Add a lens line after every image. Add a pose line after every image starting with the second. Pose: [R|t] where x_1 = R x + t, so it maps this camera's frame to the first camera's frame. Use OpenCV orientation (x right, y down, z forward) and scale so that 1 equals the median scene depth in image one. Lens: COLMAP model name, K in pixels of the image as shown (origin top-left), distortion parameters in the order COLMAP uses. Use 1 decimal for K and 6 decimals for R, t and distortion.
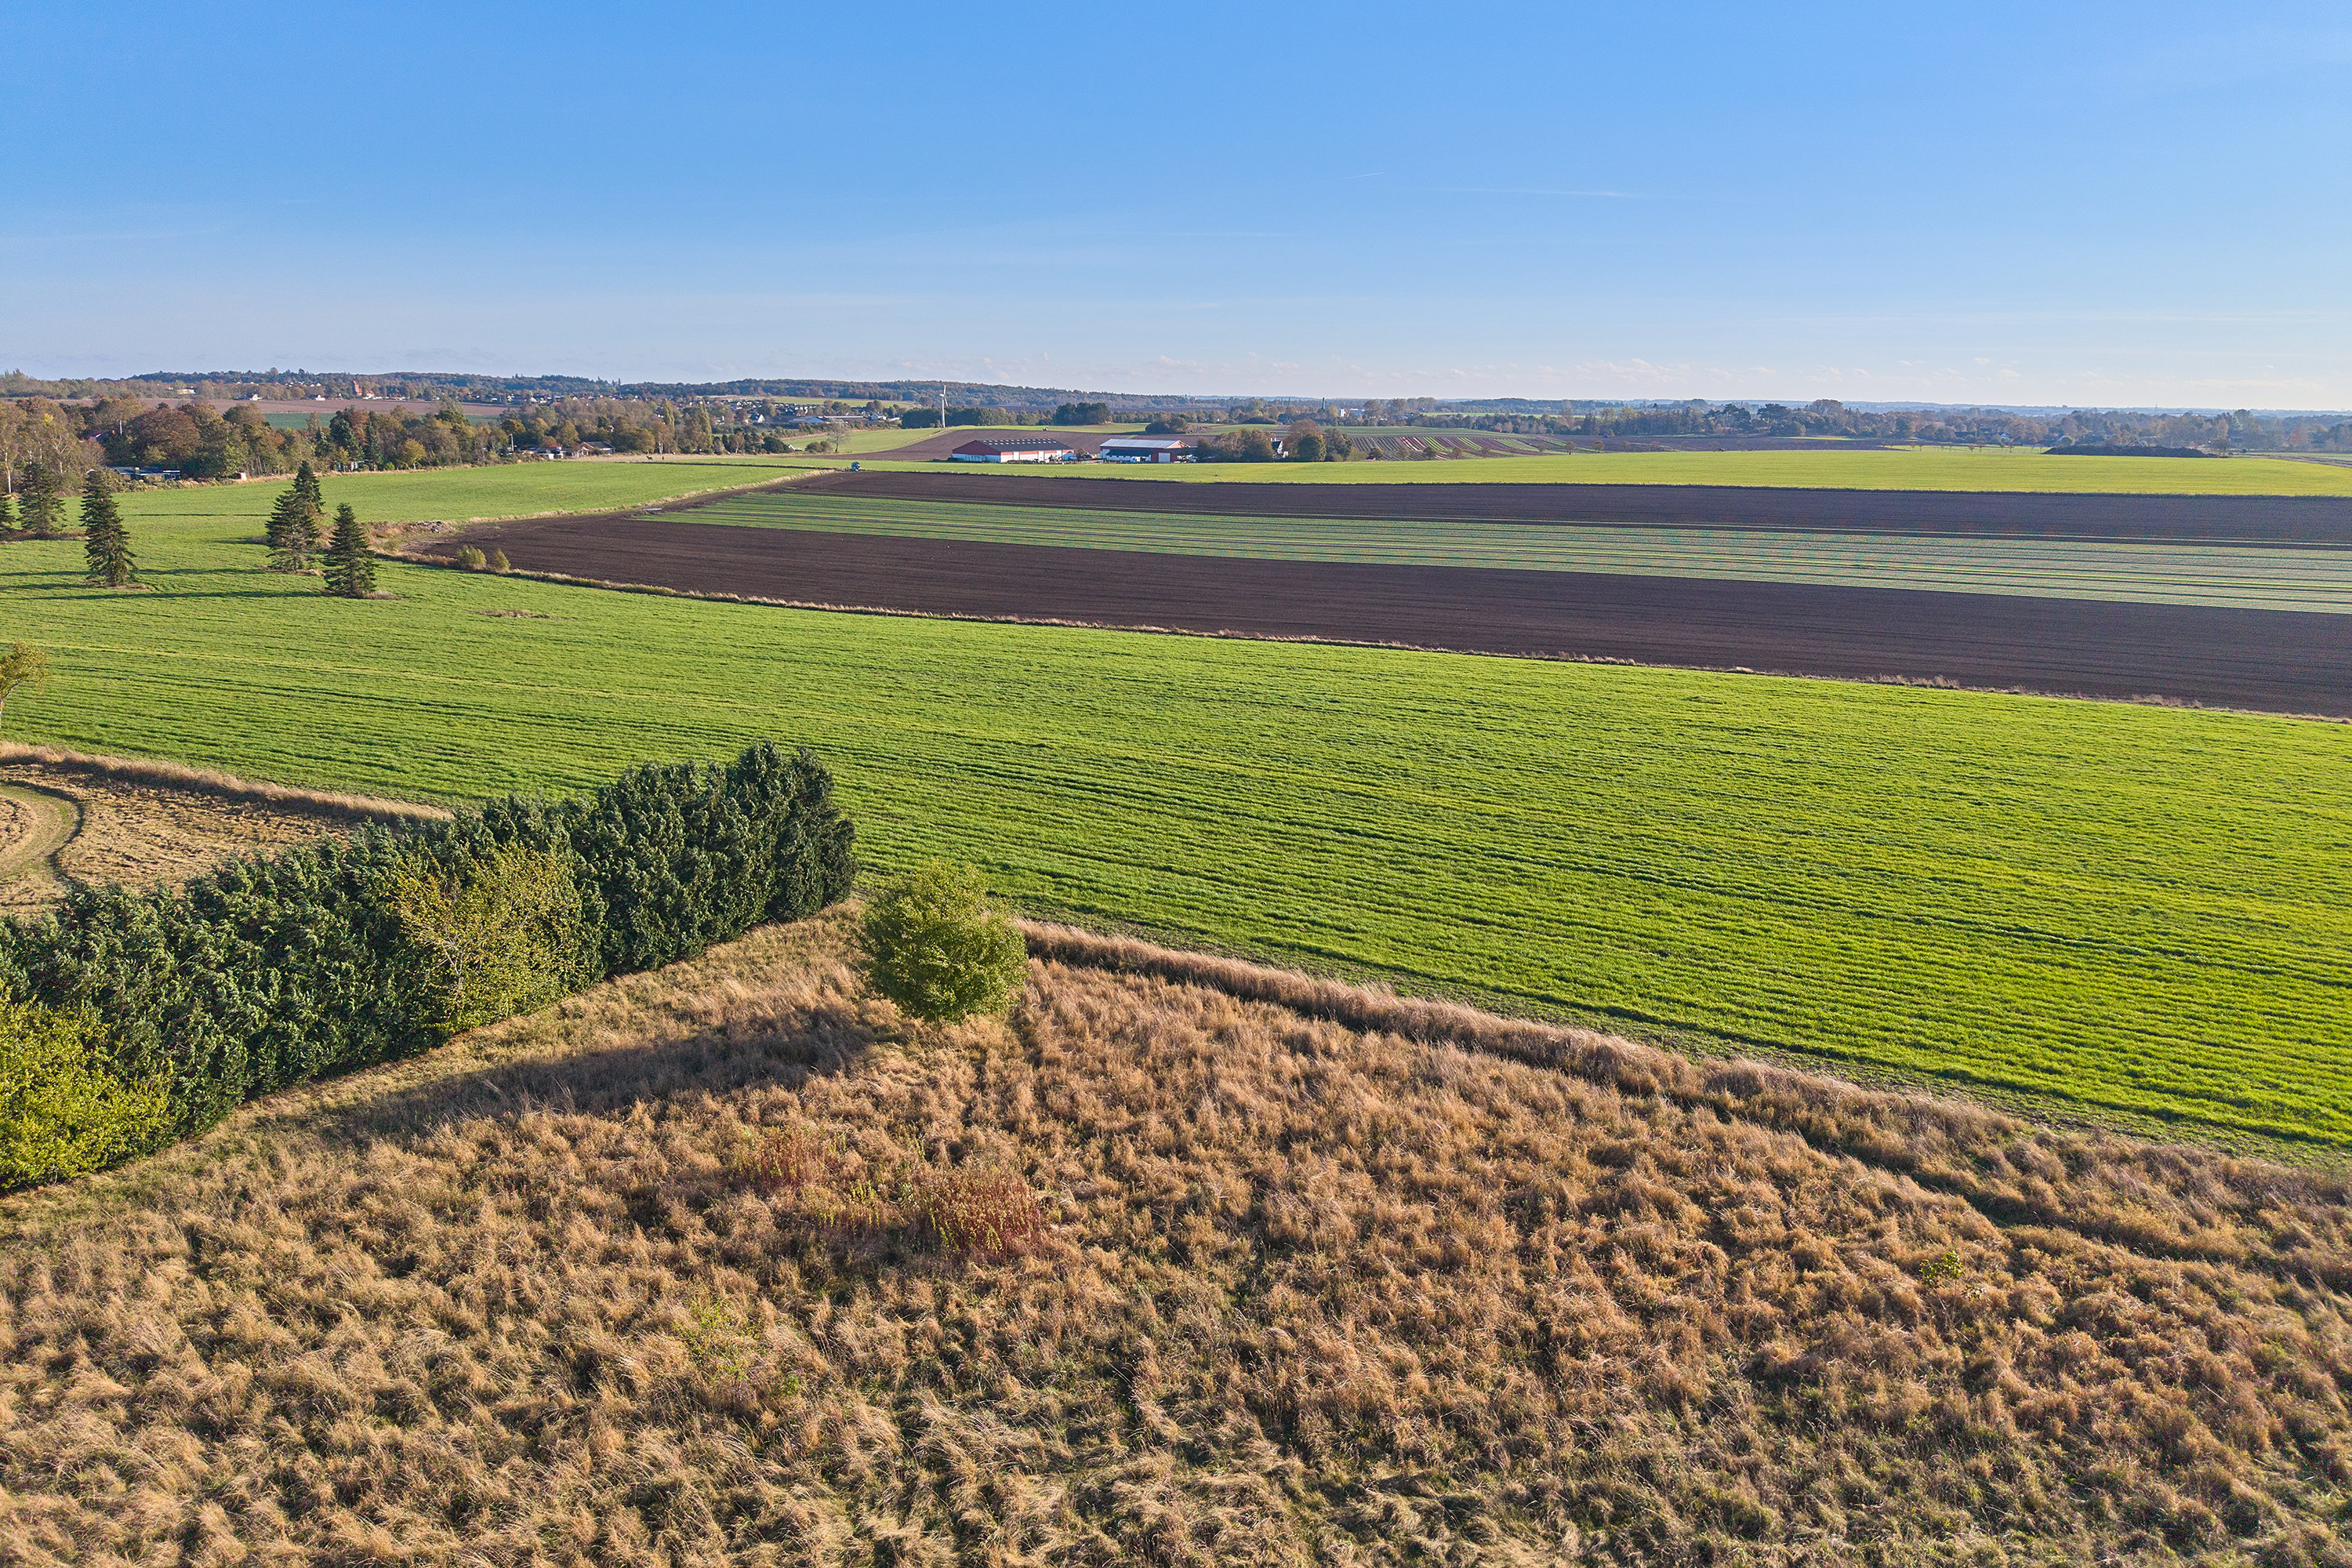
lens RADIAL K [[1563.5, 0, 1177.7], [0, 1563.5, 779.5], [0, 0, 1]] dist [0.023444, -0.011860]
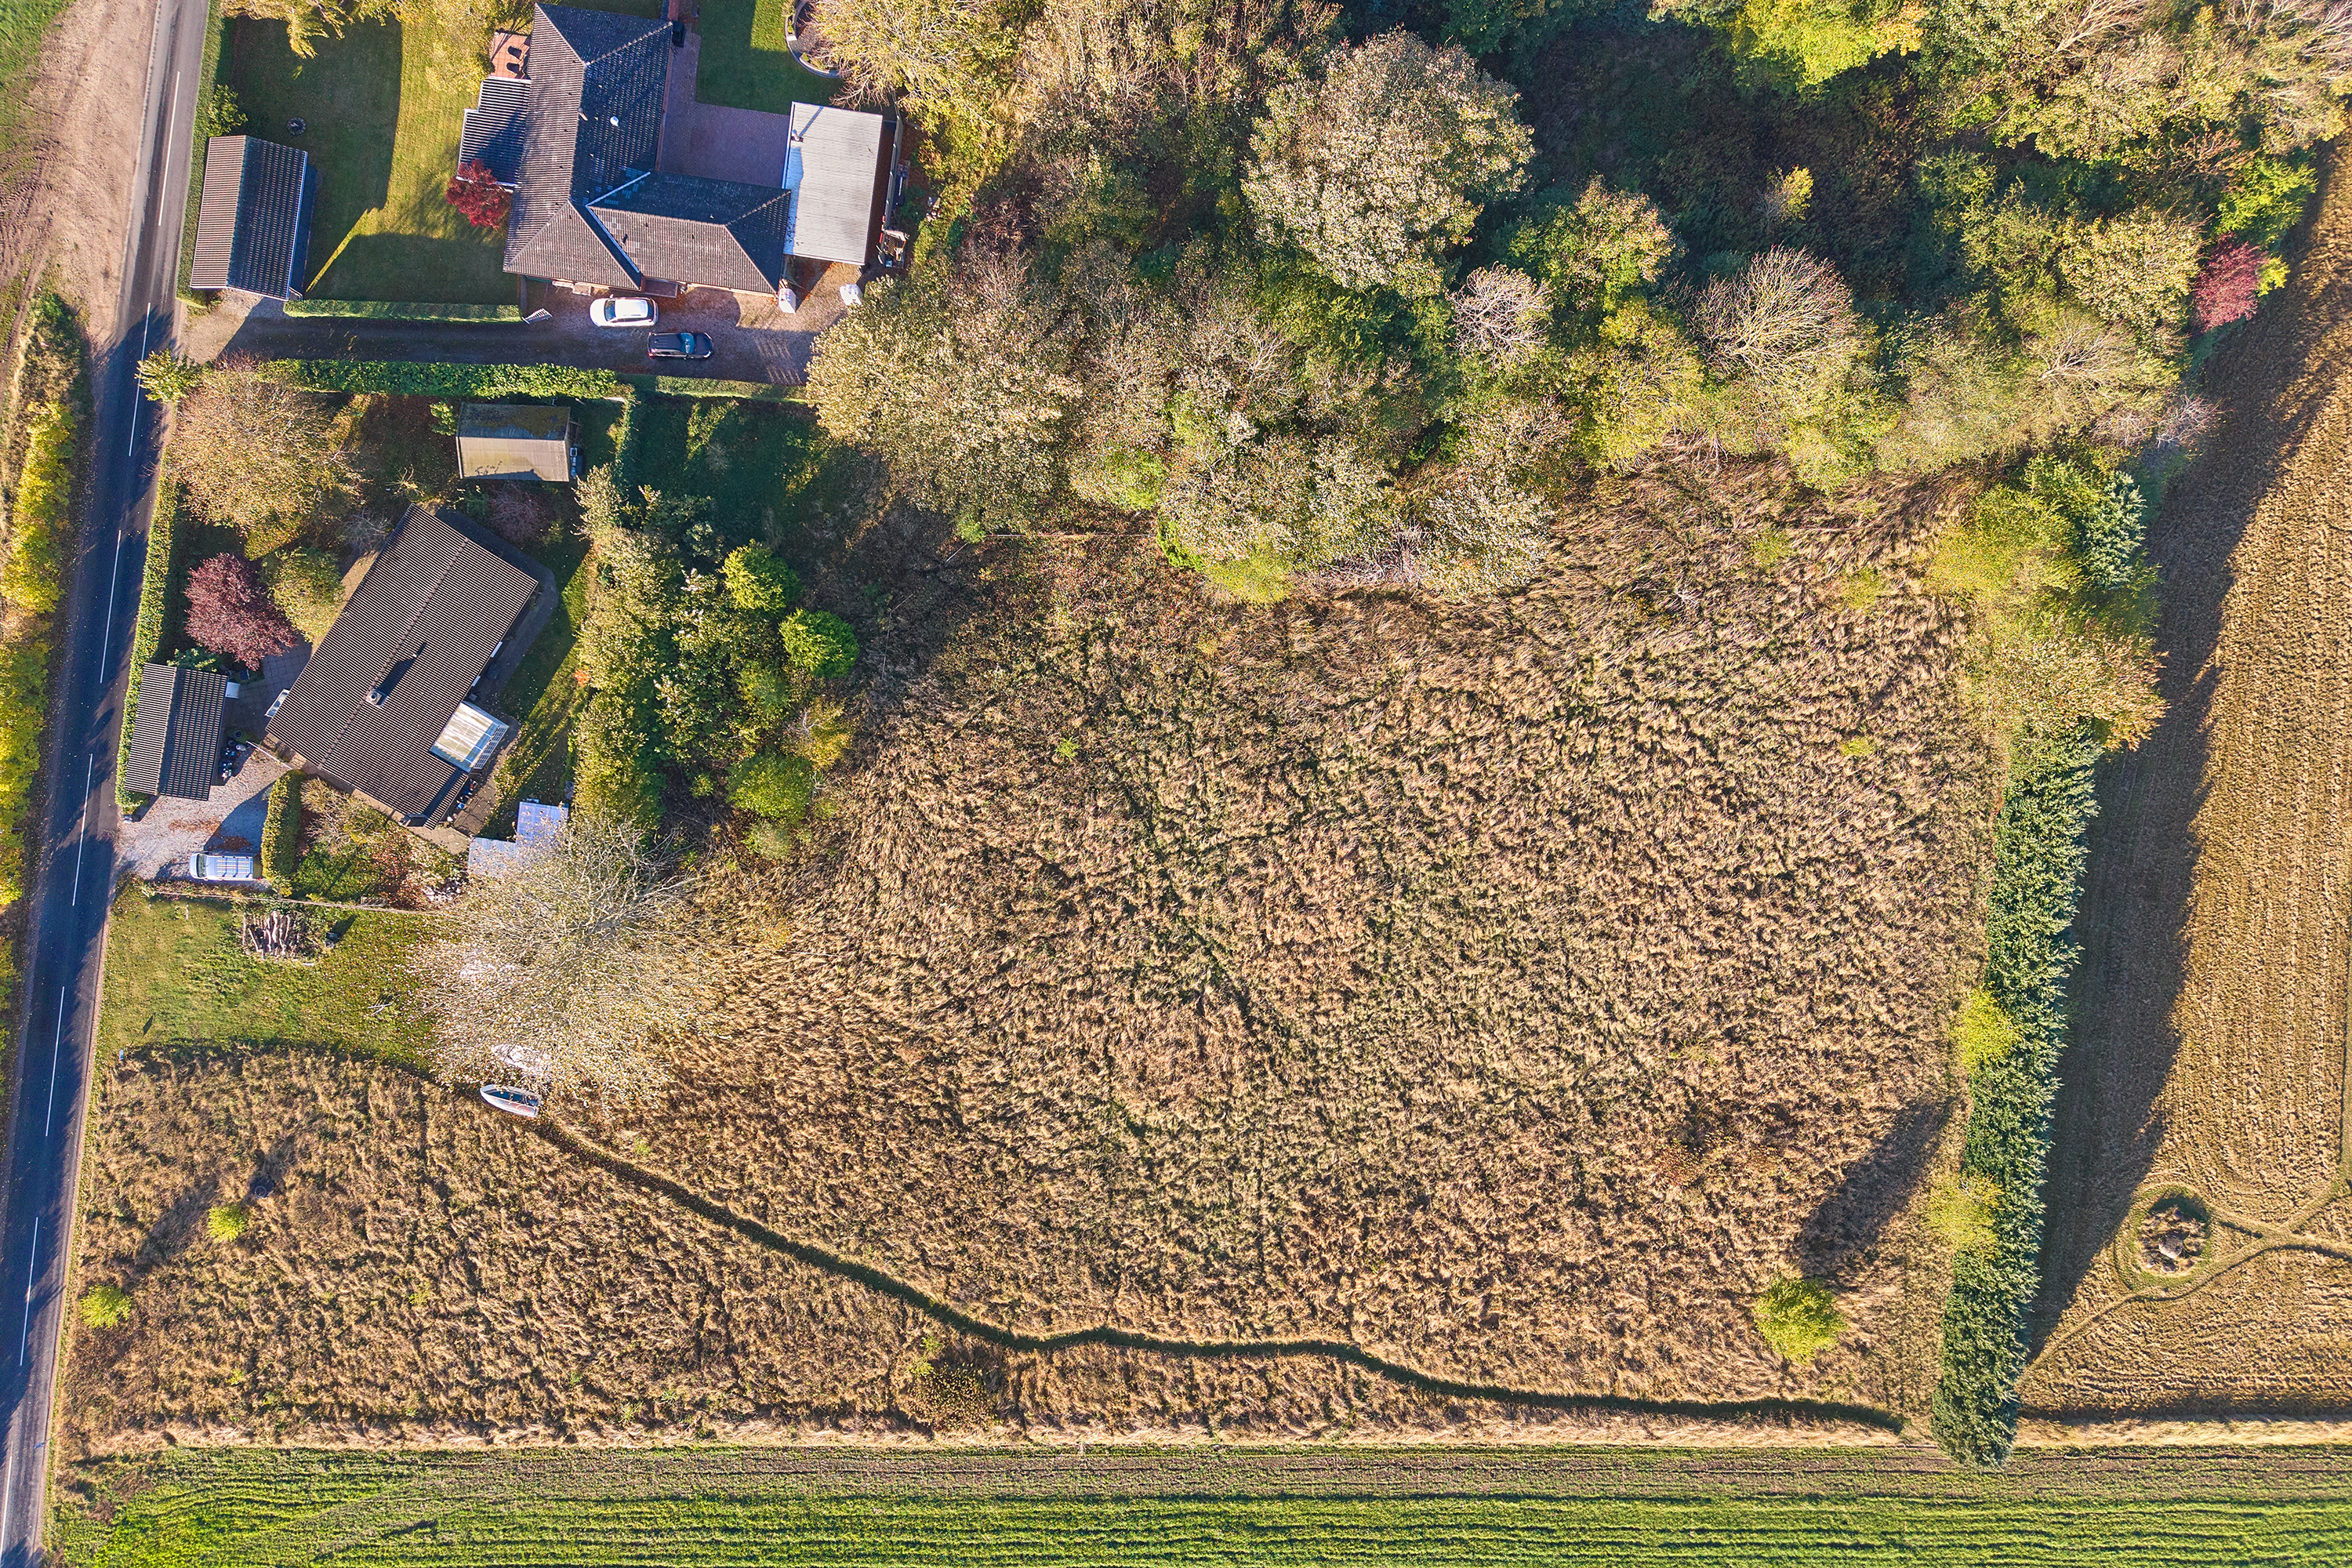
lens RADIAL K [[1563.5, 0, 1175.8], [0, 1563.5, 777.5], [0, 0, 1]] dist [0.023444, -0.011860]
pose [[-0.904594, 0.424066, -0.043329, 0.473711], [-0.149757, -0.220984, 0.963711, -1.962911], [0.399102, 0.878256, 0.263408, -0.666998]]
